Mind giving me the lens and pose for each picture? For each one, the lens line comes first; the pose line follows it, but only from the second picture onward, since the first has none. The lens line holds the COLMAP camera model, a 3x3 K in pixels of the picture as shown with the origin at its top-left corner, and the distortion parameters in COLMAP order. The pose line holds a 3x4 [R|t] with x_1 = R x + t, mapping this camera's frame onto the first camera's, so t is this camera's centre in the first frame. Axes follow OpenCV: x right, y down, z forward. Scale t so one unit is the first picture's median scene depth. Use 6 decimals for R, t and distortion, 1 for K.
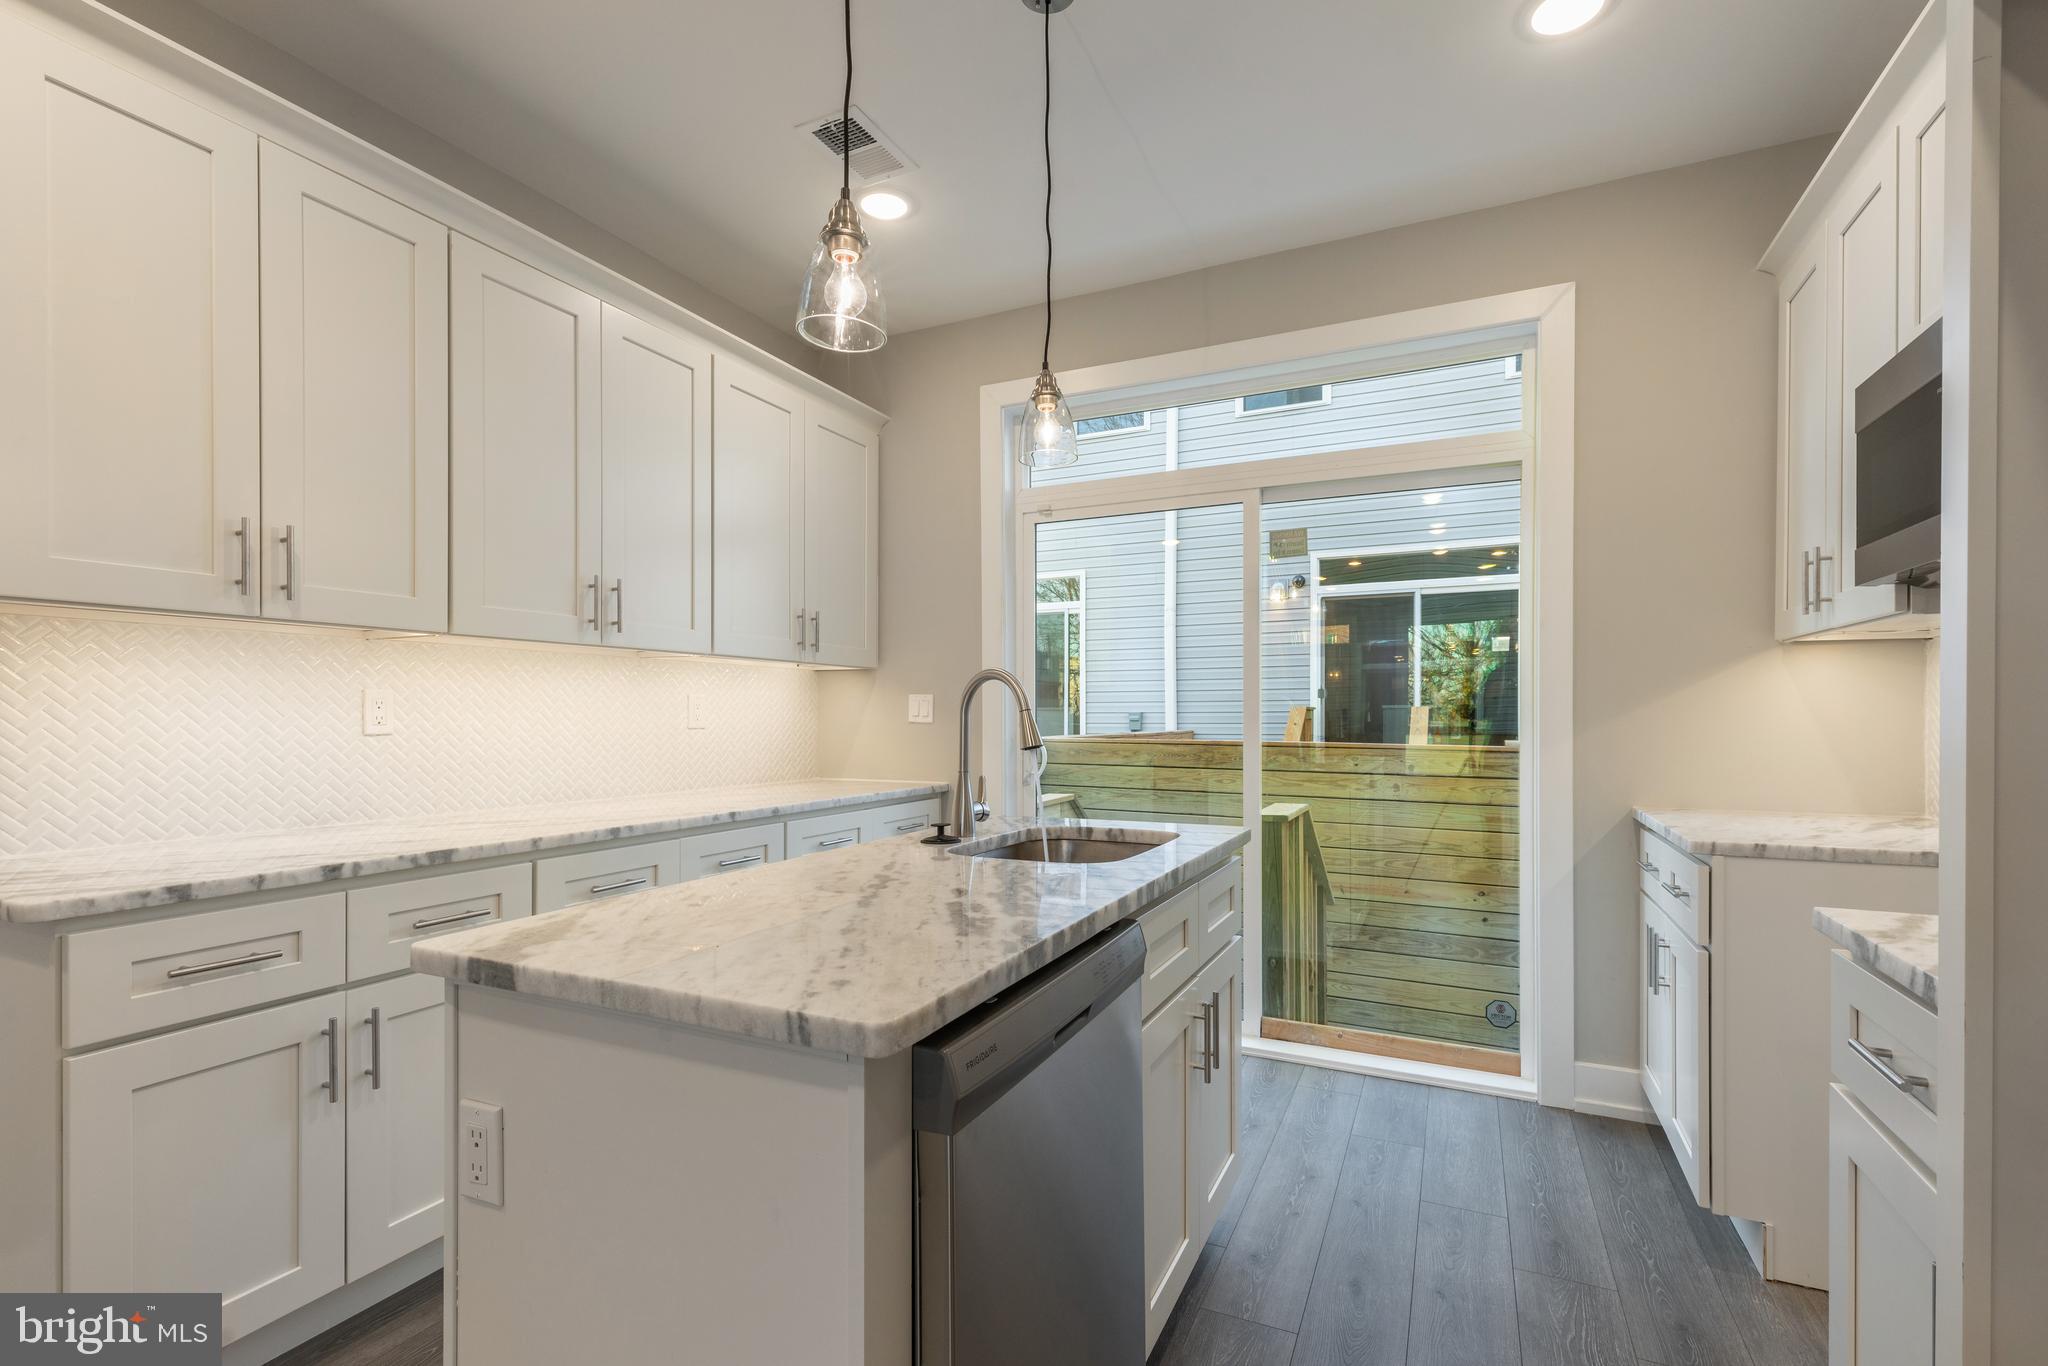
lens RADIAL K [[939.0, 0, 1029.9], [0, 939.0, 719.8], [0, 0, 1]] dist [0.004278, -0.000238]
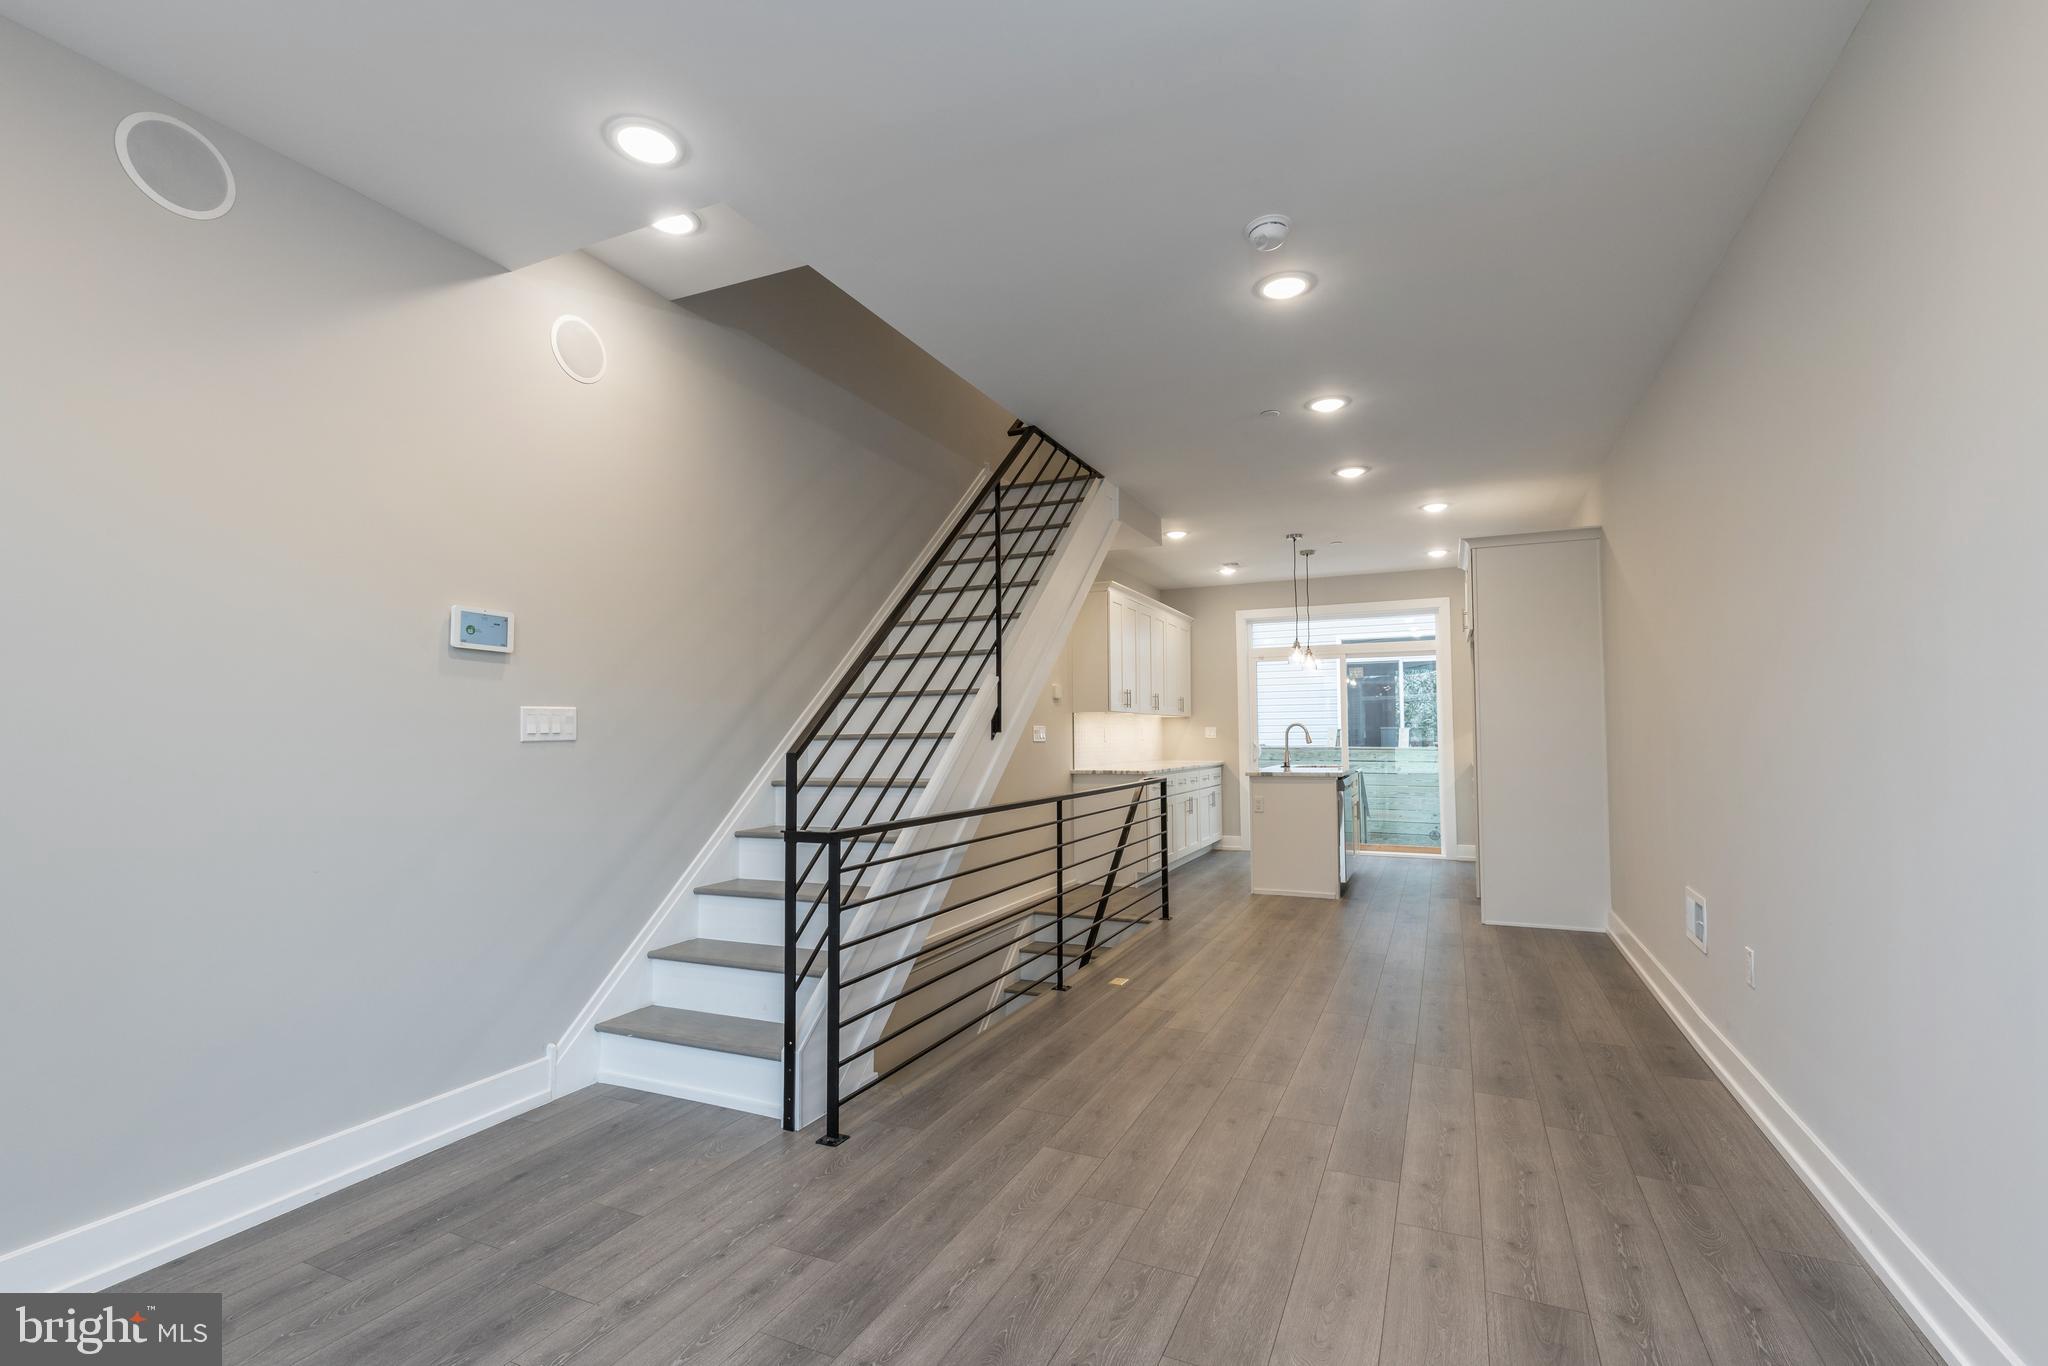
lens RADIAL K [[959.5, 0, 1035.0], [0, 959.5, 675.5], [0, 0, 1]] dist [0.005531, -0.000999]
pose [[0.999585, -0.007099, 0.027919, -0.938690], [0.008790, 0.998105, -0.060910, -0.018189], [-0.027434, 0.061130, 0.997753, -2.251176]]
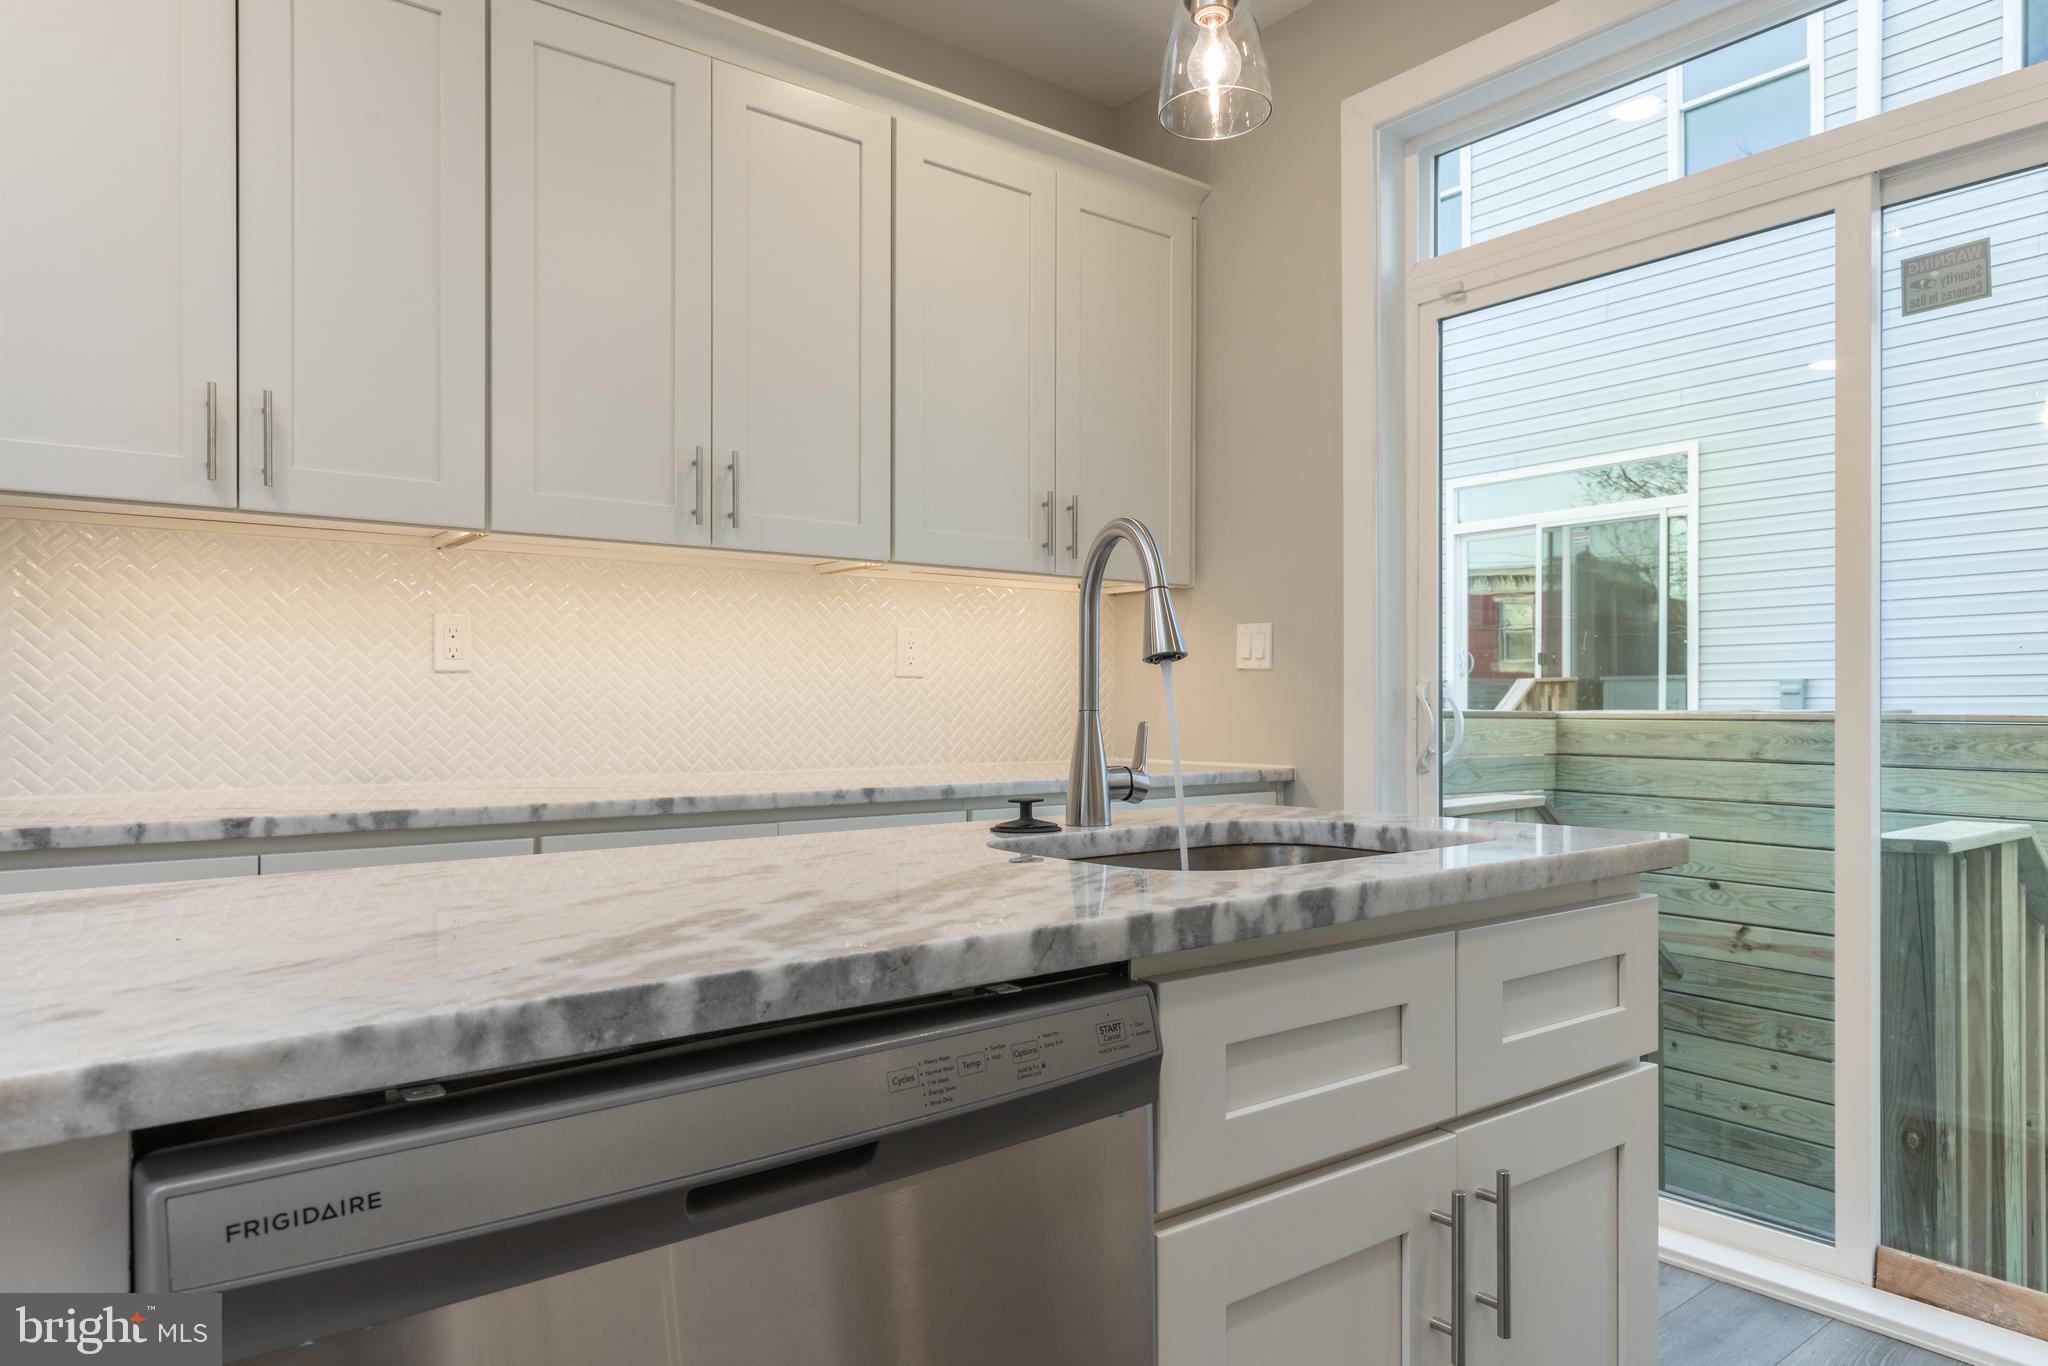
lens RADIAL K [[1318.3, 0, 1023.8], [0, 1318.3, 715.5], [0, 0, 1]] dist [0.003486, -0.001616]
pose [[0.891789, 0.001872, -0.452448, 0.200099], [-0.000773, 0.999996, 0.002613, 0.044435], [0.452451, -0.001981, 0.891787, 0.221794]]
